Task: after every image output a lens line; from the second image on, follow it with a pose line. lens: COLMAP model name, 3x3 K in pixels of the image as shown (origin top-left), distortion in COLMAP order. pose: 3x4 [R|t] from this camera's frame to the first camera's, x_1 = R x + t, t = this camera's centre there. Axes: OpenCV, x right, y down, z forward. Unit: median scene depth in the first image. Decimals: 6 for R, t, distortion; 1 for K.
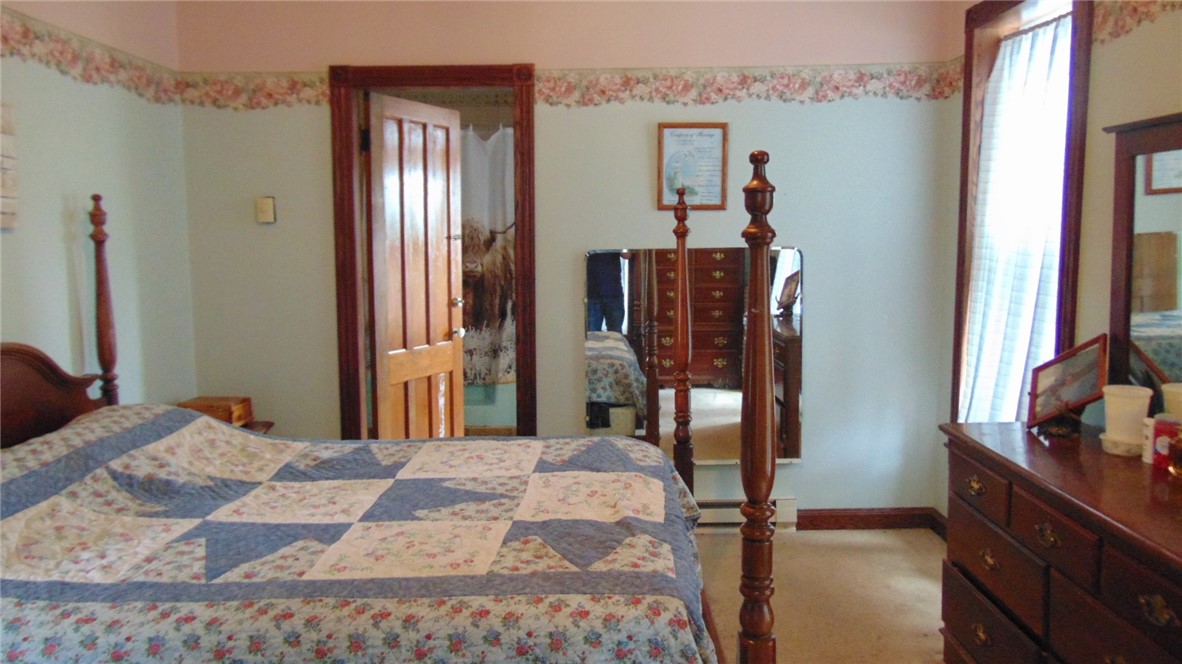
lens RADIAL K [[877.0, 0, 596.8], [0, 877.0, 332.4], [0, 0, 1]] dist [-0.049971, 0.073638]
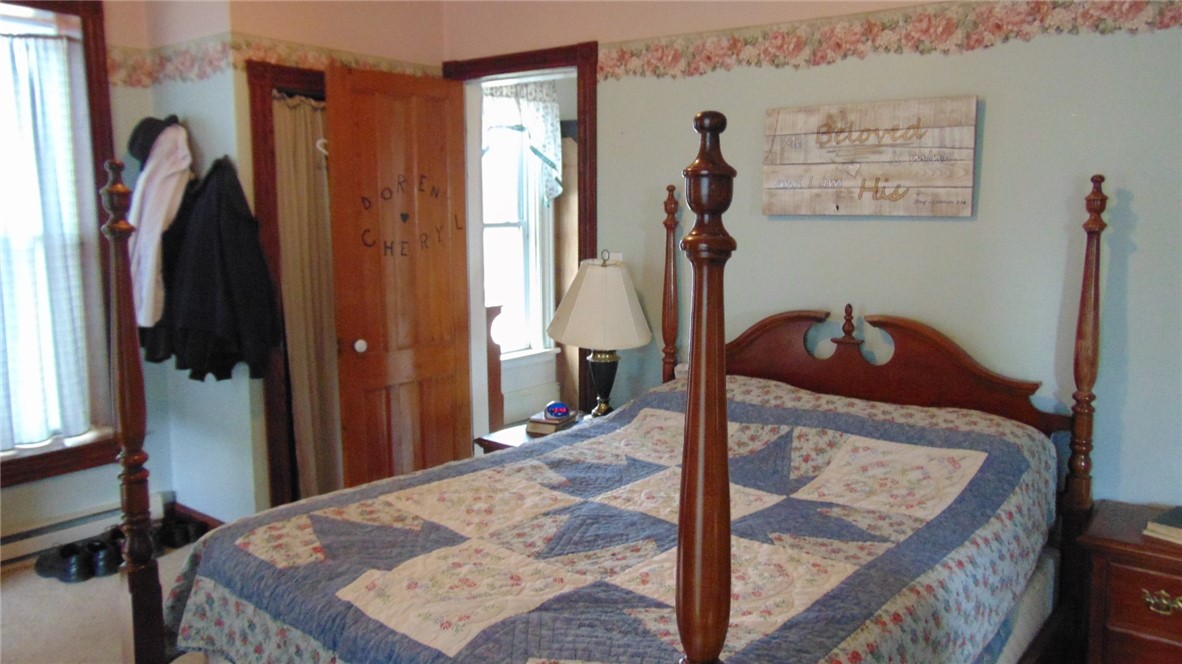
lens RADIAL K [[877.0, 0, 596.8], [0, 877.0, 332.4], [0, 0, 1]] dist [-0.049971, 0.073638]
pose [[-0.610734, 0.121788, -0.782414, 0.494534], [-0.082494, 0.972938, 0.215838, -0.199860], [0.787527, 0.196364, -0.584160, 1.491656]]
